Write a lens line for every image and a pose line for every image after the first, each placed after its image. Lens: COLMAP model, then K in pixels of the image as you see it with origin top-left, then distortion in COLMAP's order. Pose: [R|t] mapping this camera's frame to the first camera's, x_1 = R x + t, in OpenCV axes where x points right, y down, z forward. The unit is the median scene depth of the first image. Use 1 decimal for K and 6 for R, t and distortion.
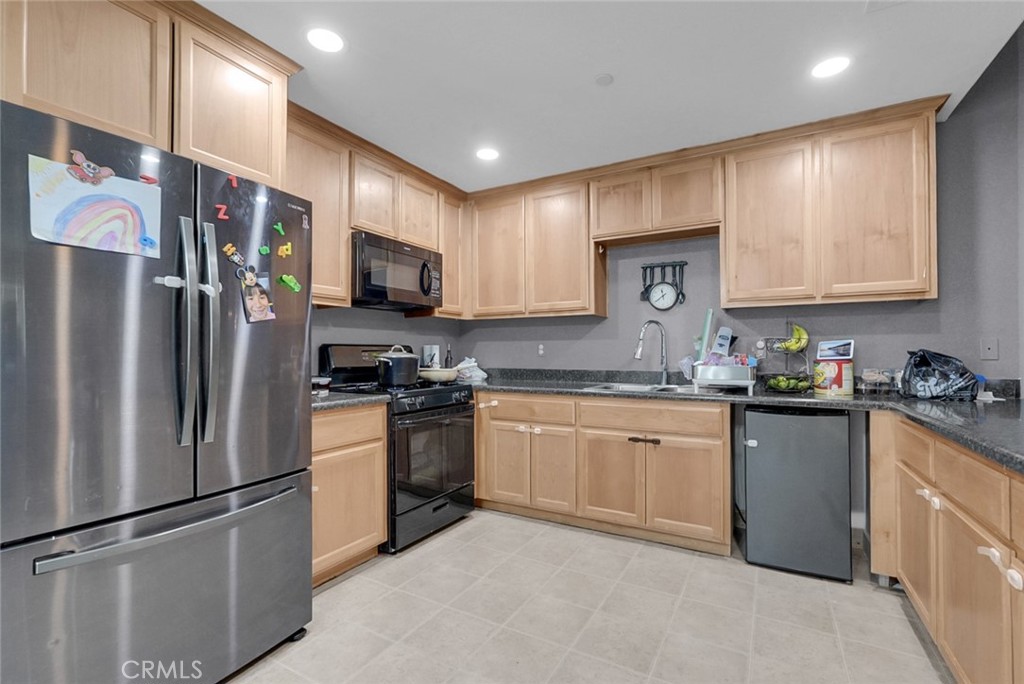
lens RADIAL K [[457.5, 0, 512.6], [0, 457.5, 344.5], [0, 0, 1]] dist [-0.004320, 0.004256]
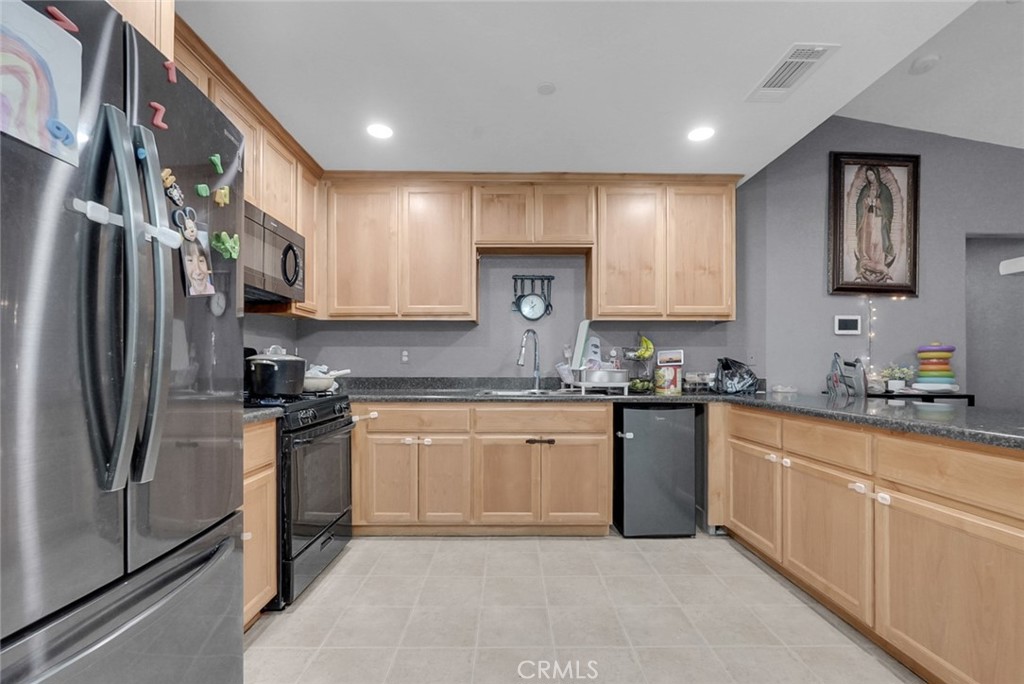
lens RADIAL K [[457.5, 0, 517.1], [0, 457.5, 362.6], [0, 0, 1]] dist [-0.004320, 0.004256]
pose [[0.865902, 0.007047, 0.500164, -0.301295], [-0.011521, 0.999916, 0.005857, 0.023588], [-0.500081, -0.010834, 0.865911, 0.118450]]
